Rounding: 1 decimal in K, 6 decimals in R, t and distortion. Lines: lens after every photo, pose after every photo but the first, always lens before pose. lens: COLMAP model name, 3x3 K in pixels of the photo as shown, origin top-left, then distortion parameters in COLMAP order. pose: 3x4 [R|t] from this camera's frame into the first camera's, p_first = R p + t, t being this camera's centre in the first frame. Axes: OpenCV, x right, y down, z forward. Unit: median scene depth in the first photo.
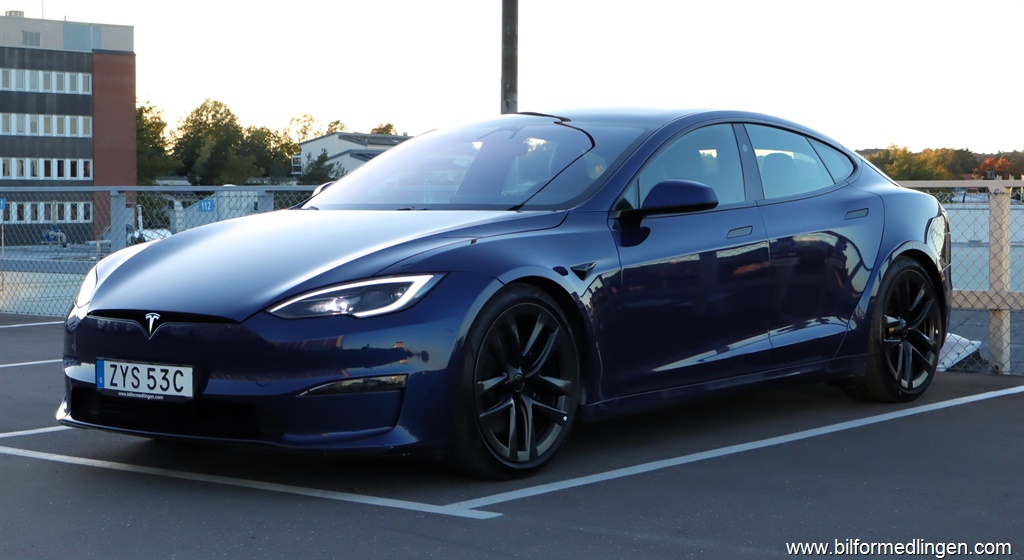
lens RADIAL K [[1887.4, 0, 543.0], [0, 1887.4, 278.6], [0, 0, 1]] dist [-0.019089, 0.091033]
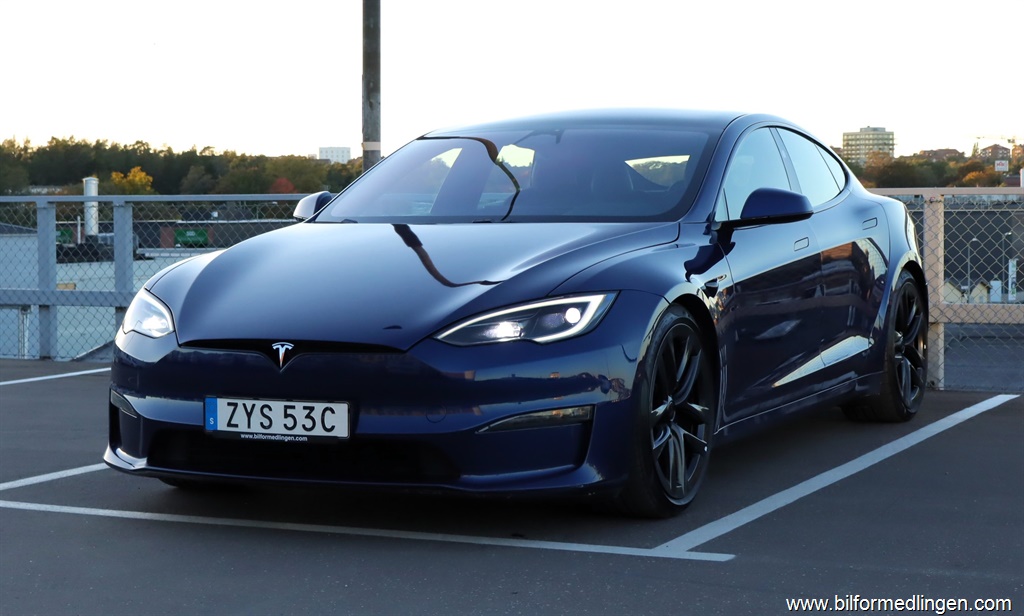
lens RADIAL K [[2037.0, 0, 512.0], [0, 2037.0, 308.0], [0, 0, 1]] dist [-0.013056, -0.089855]
pose [[0.975315, -0.014890, 0.220316, -0.312458], [0.013412, 0.999876, 0.008203, -0.003873], [-0.220411, -0.005045, 0.975394, 0.059015]]
